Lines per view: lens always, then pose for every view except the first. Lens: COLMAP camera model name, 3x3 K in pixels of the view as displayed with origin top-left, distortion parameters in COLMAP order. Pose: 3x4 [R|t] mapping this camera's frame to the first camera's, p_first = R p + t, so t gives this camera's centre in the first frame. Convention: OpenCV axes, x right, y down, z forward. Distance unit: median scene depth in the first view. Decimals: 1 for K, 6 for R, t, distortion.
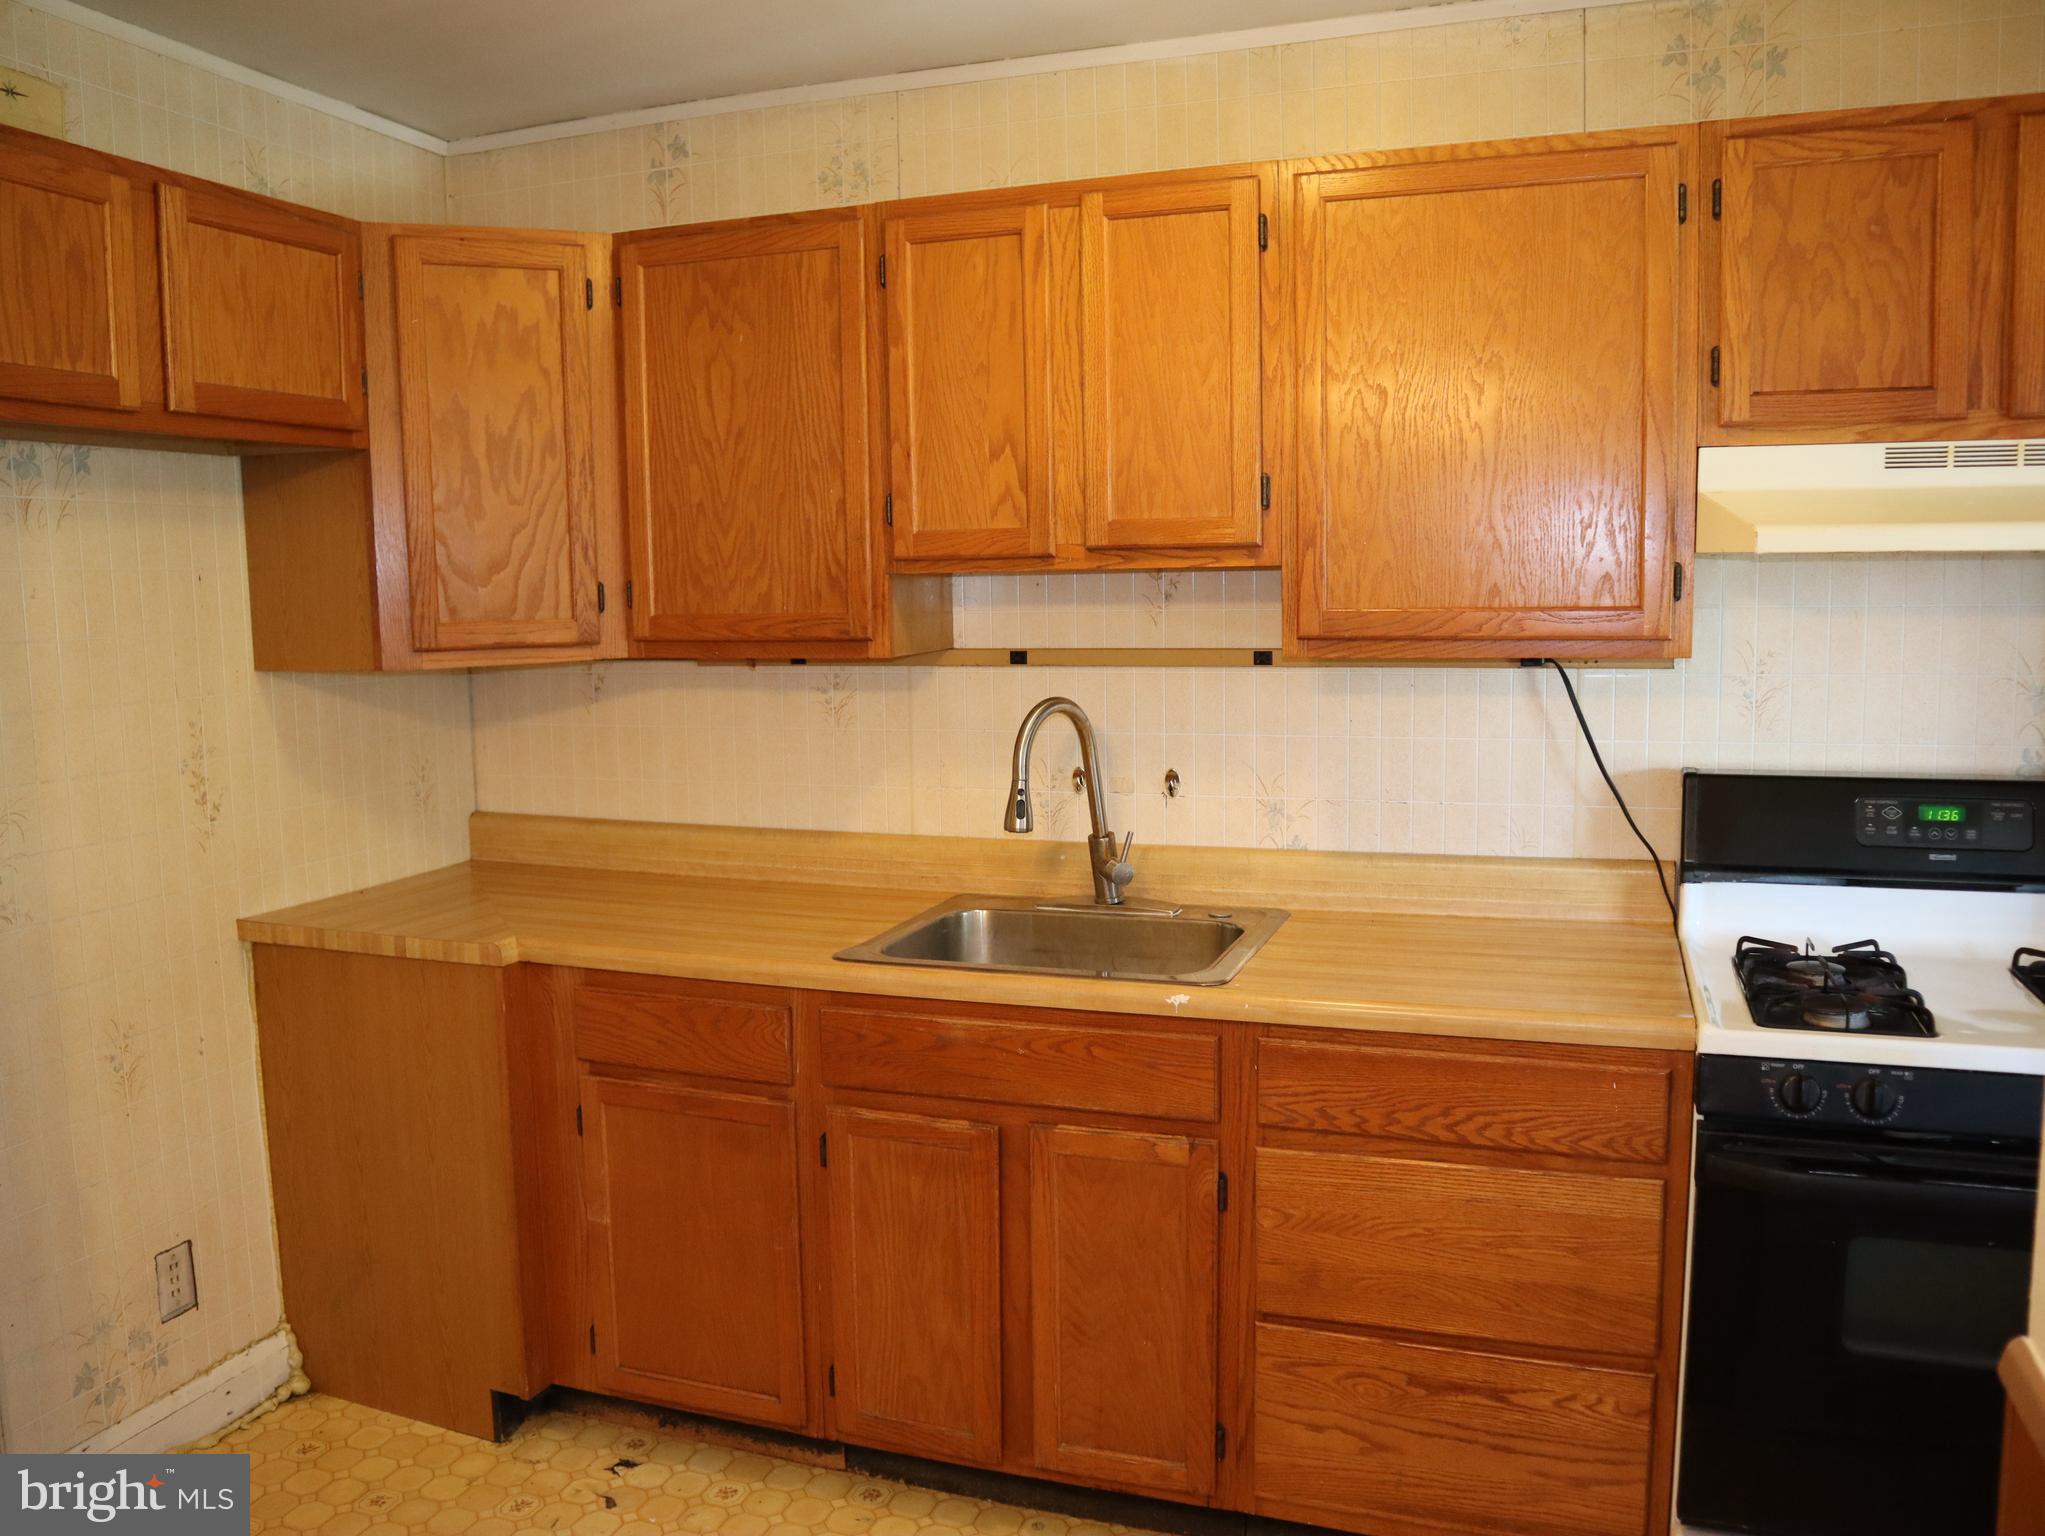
lens RADIAL K [[1620.3, 0, 1022.5], [0, 1620.3, 768.0], [0, 0, 1]] dist [-0.118495, 0.085150]
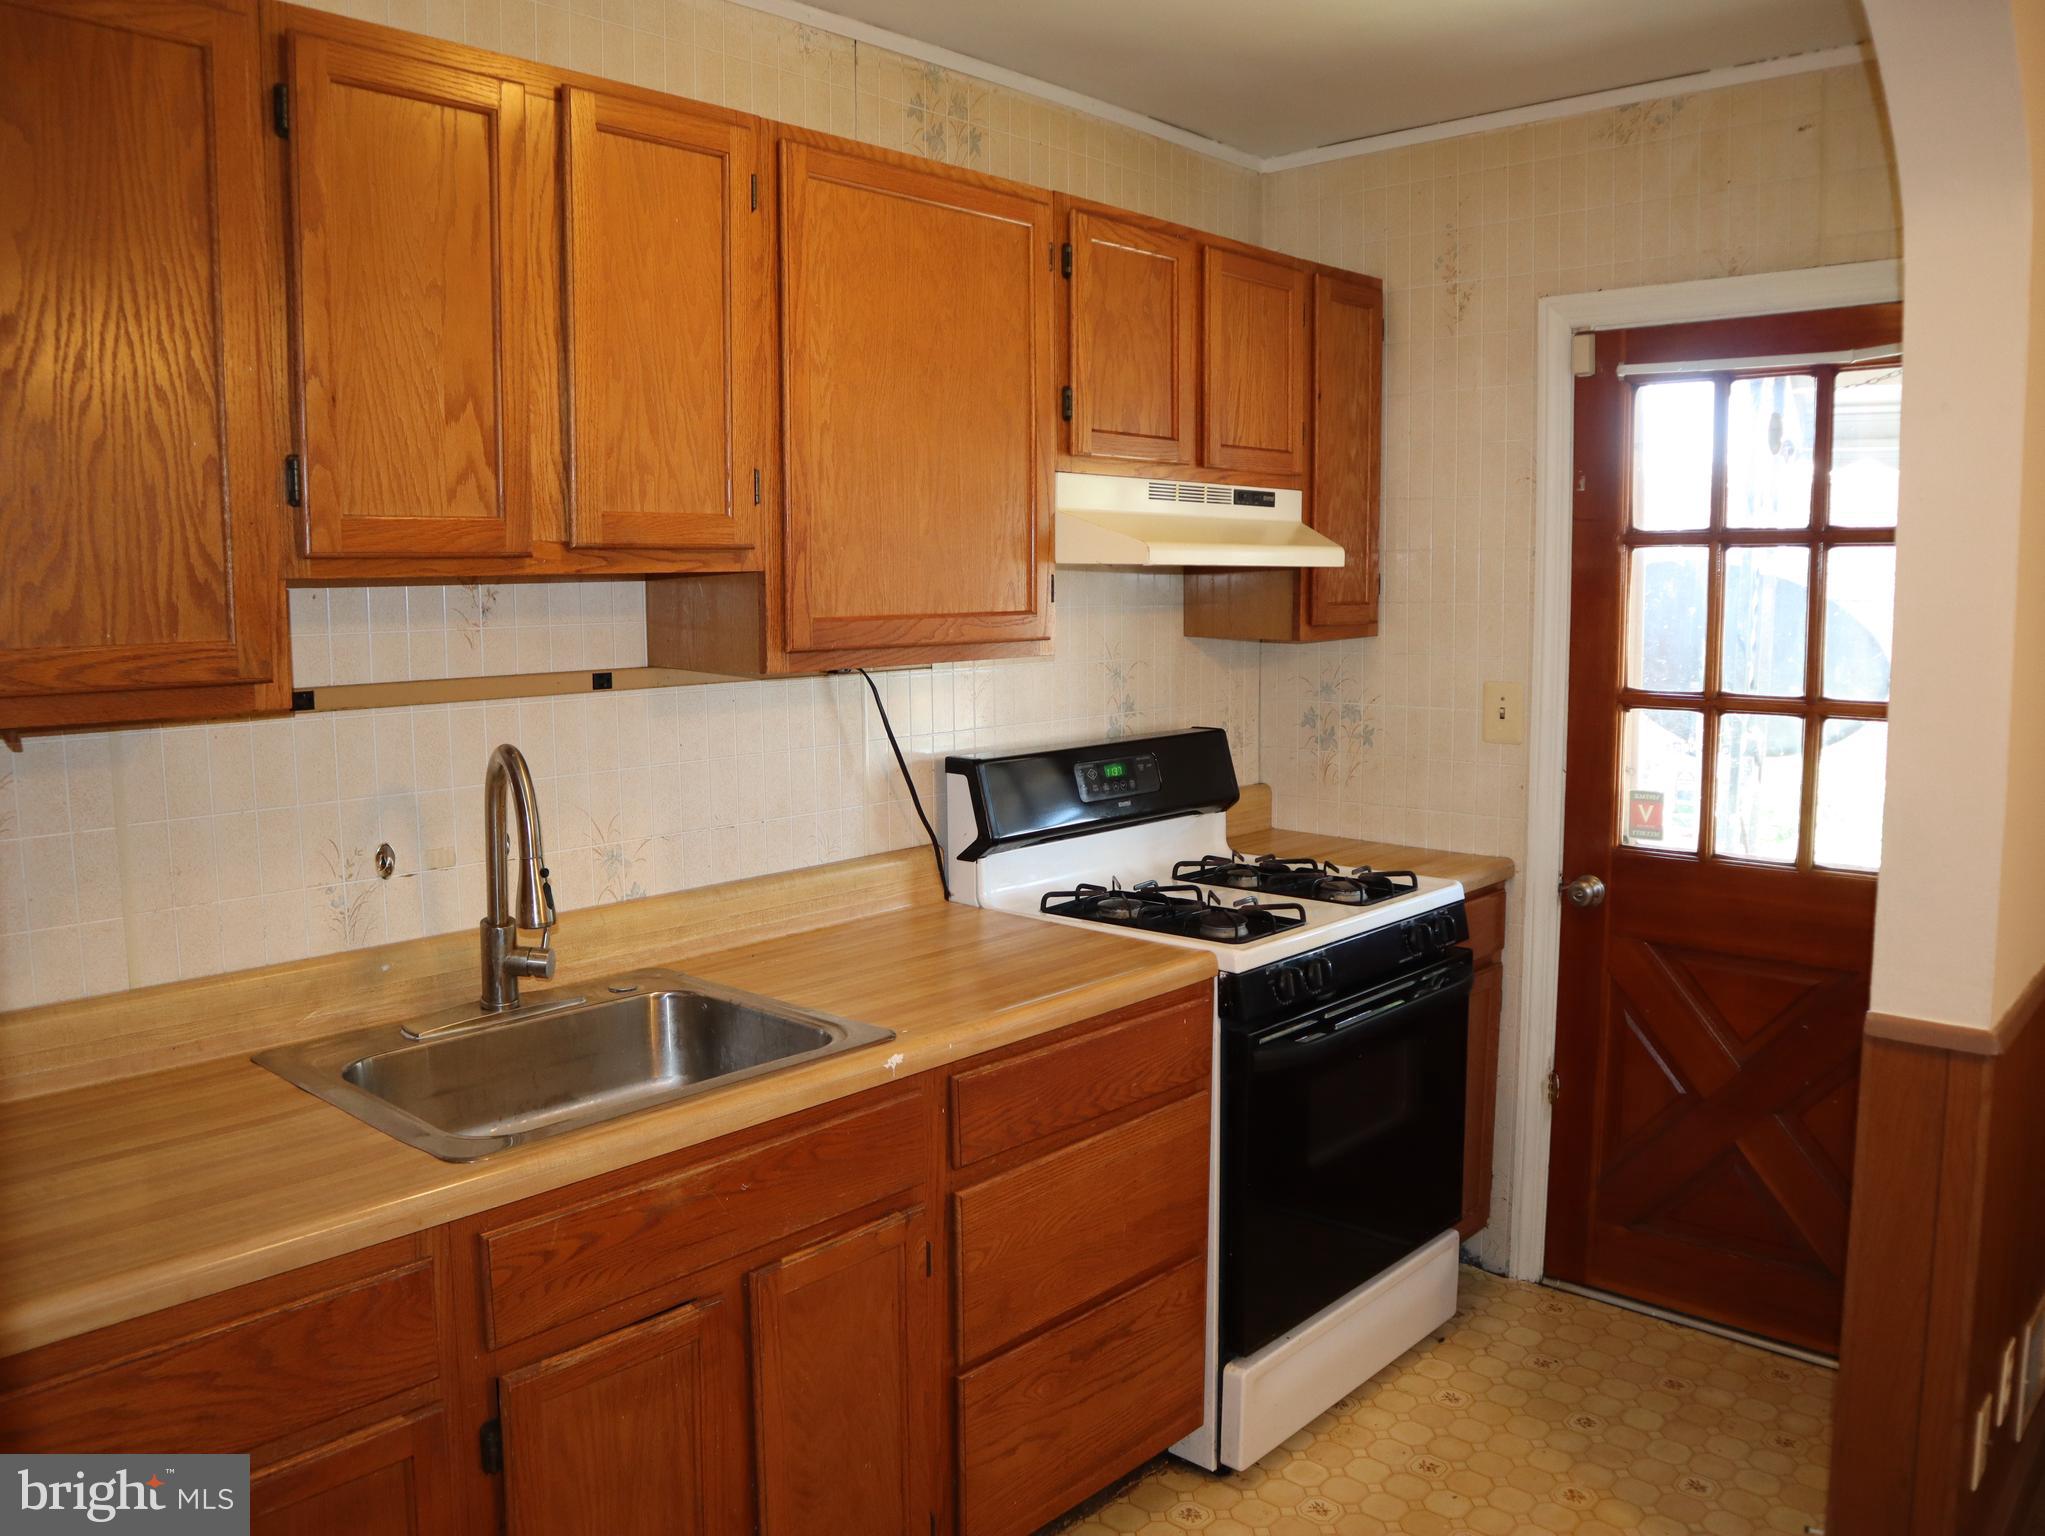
lens RADIAL K [[1597.7, 0, 1010.8], [0, 1597.7, 773.2], [0, 0, 1]] dist [-0.119094, 0.071594]
pose [[0.386767, -0.098865, 0.916863, -0.592745], [0.106761, 0.992352, 0.061969, -0.053918], [-0.915977, 0.073918, 0.394364, 0.526982]]
